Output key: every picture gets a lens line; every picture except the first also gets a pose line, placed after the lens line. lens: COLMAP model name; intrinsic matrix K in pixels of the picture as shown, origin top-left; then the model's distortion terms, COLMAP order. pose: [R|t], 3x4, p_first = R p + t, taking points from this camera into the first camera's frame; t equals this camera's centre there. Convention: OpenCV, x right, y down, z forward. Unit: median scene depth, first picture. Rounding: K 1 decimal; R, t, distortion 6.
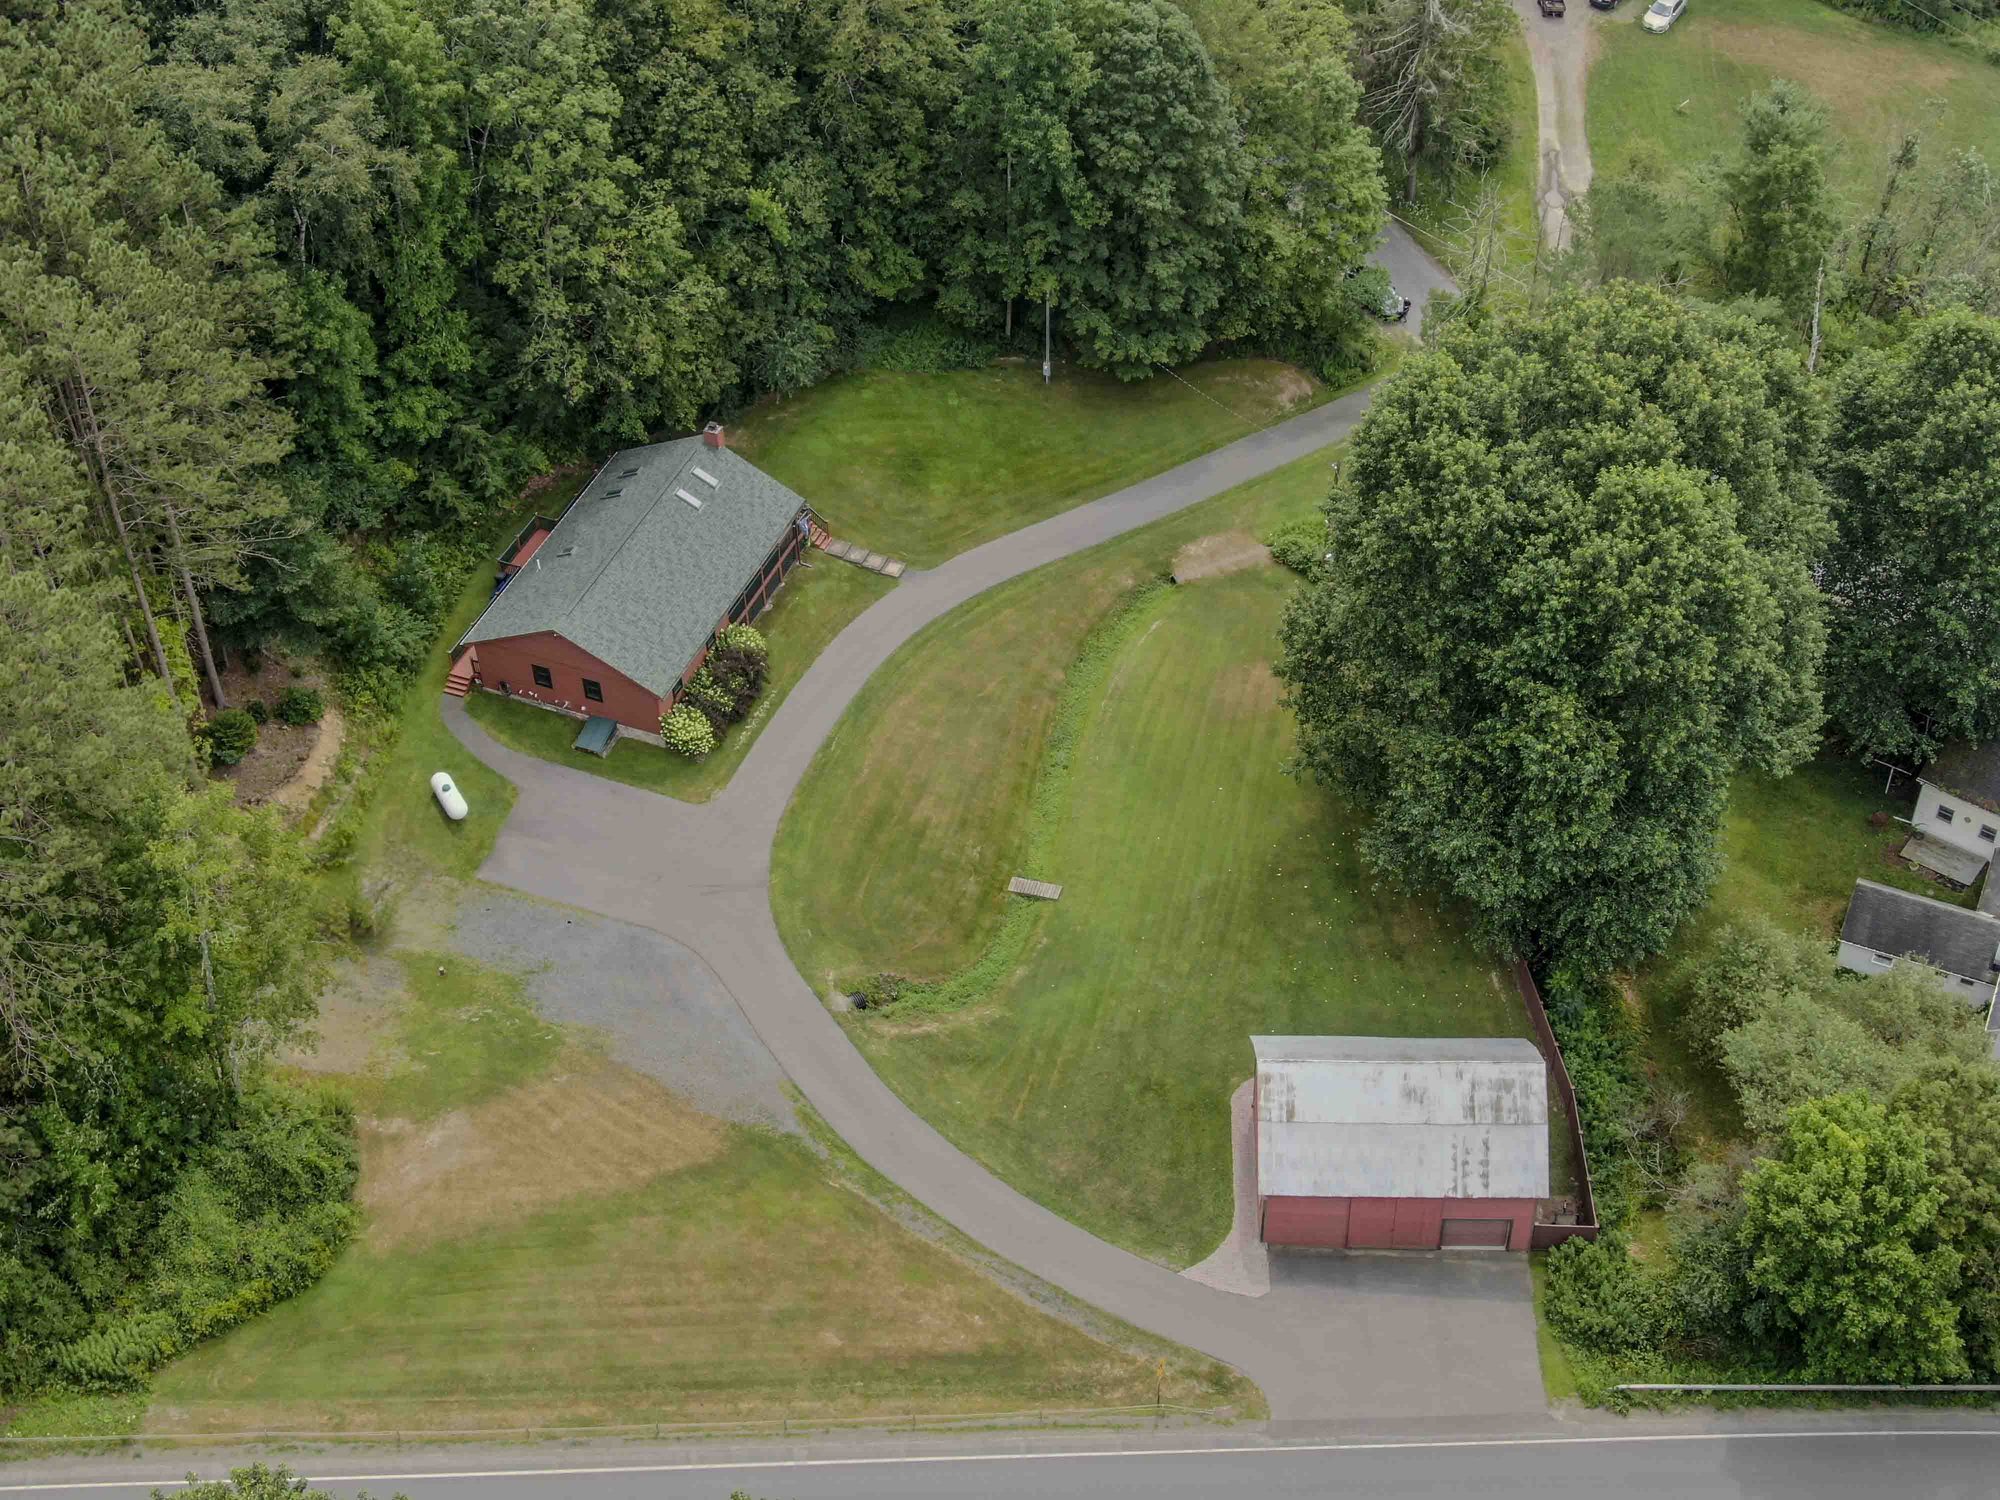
lens RADIAL K [[2684.0, 0, 1000.0], [0, 2684.0, 750.0], [0, 0, 1]] dist [0.359164, -1.931295]
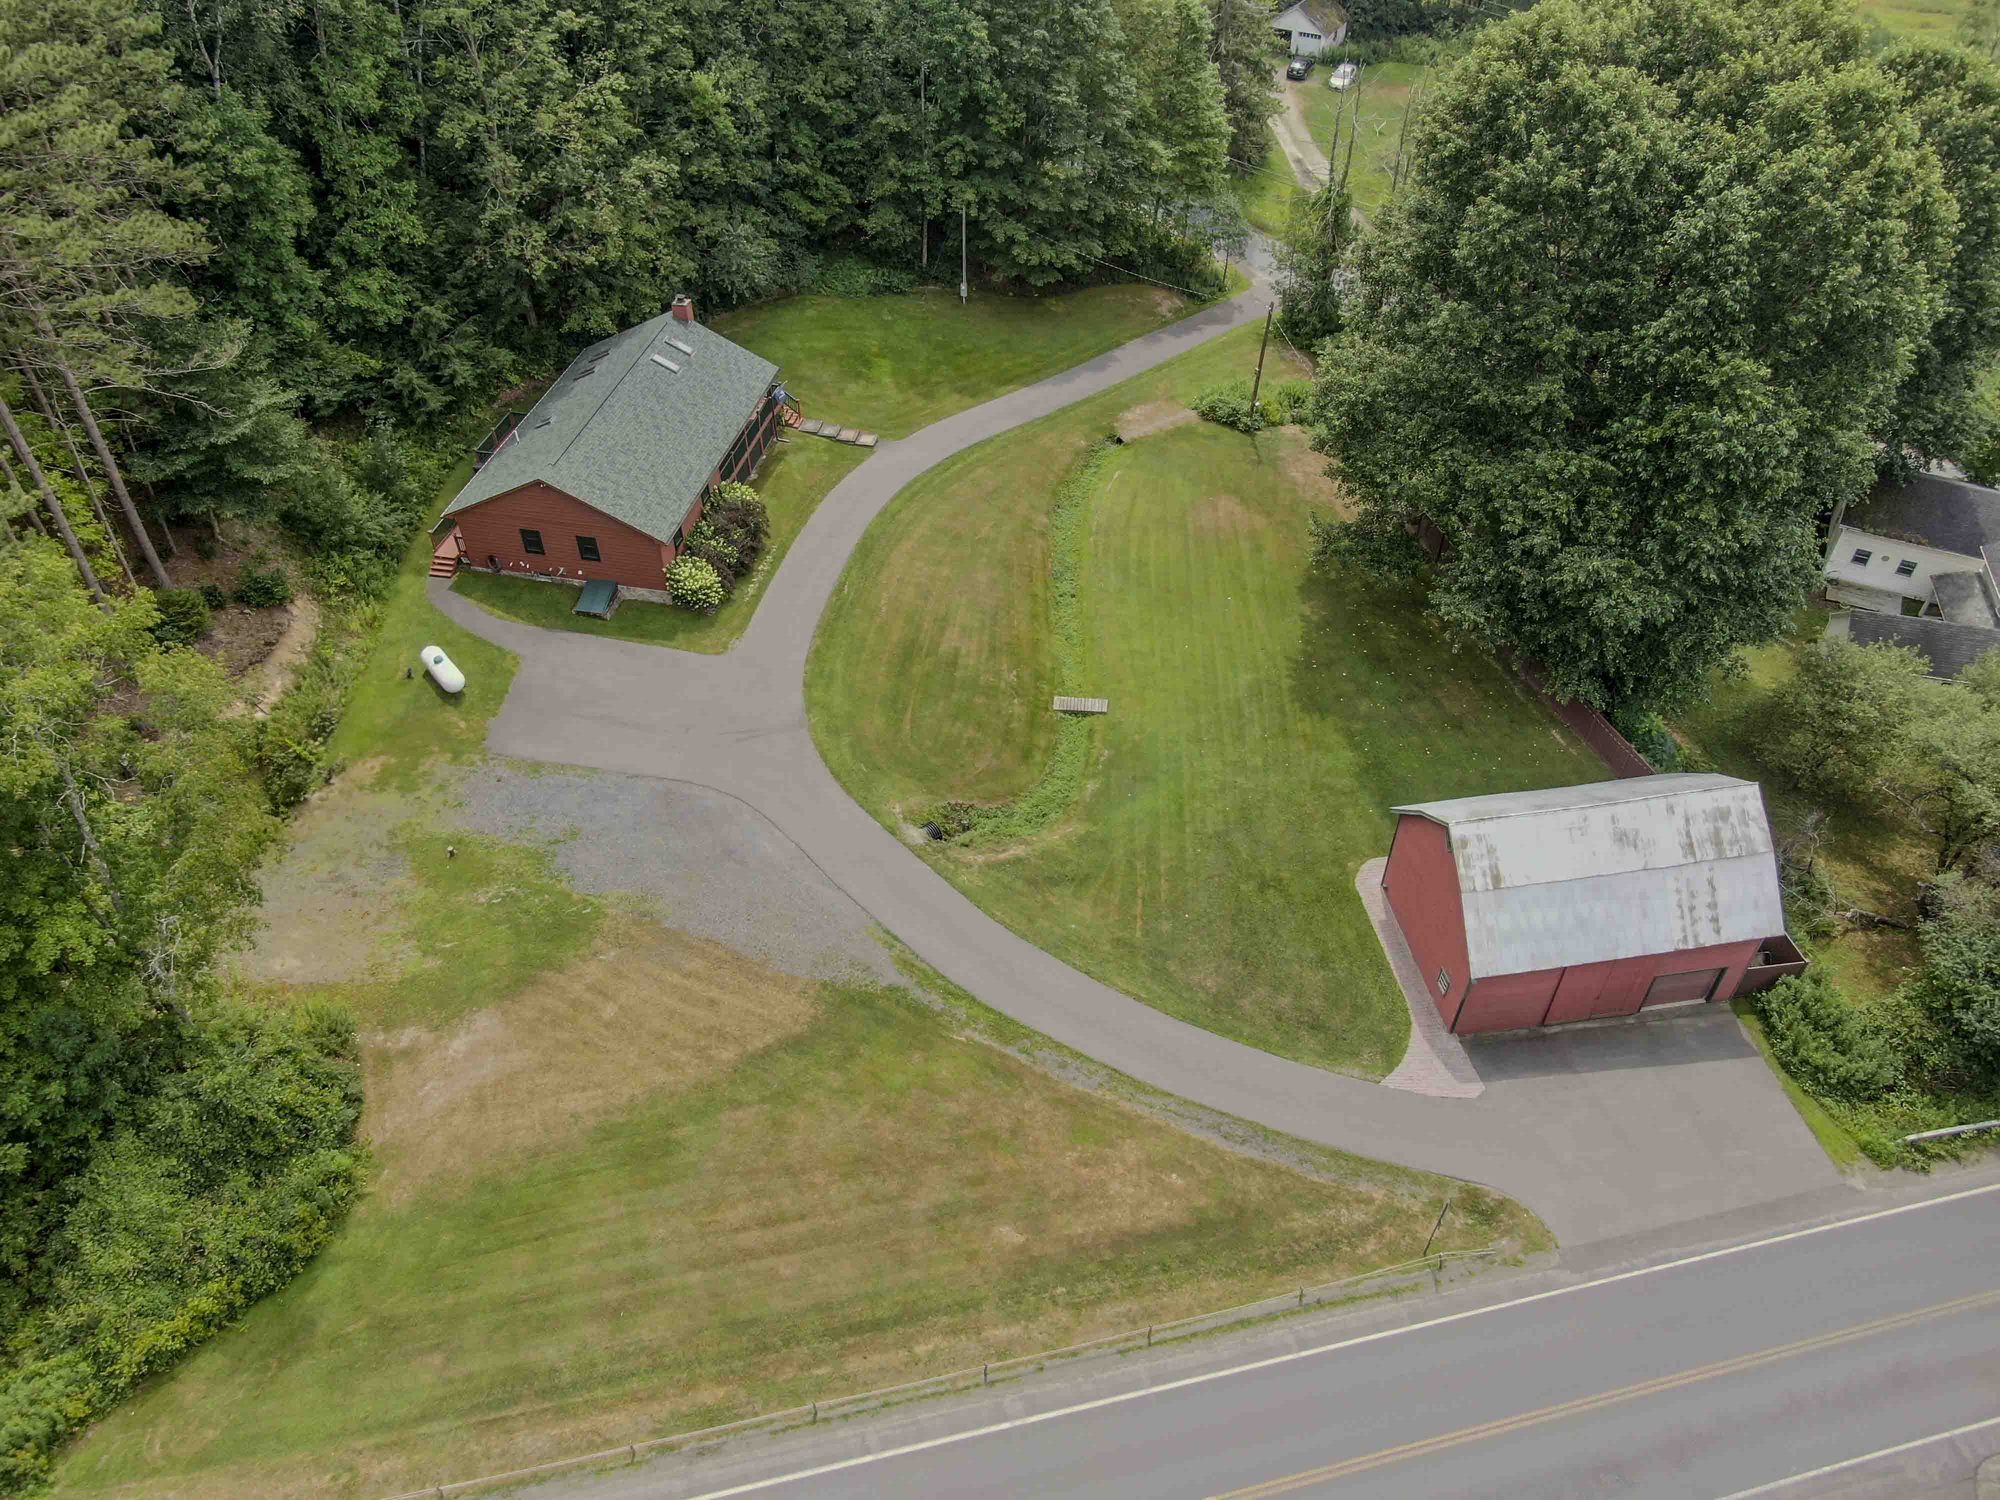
lens RADIAL K [[1434.0, 0, 1000.0], [0, 1434.0, 750.0], [0, 0, 1]] dist [-0.014764, 0.000619]
pose [[0.983365, -0.111499, 0.143395, -0.094891], [0.114209, 0.993398, -0.010787, 0.073260], [-0.141245, 0.026985, 0.989607, 0.521536]]
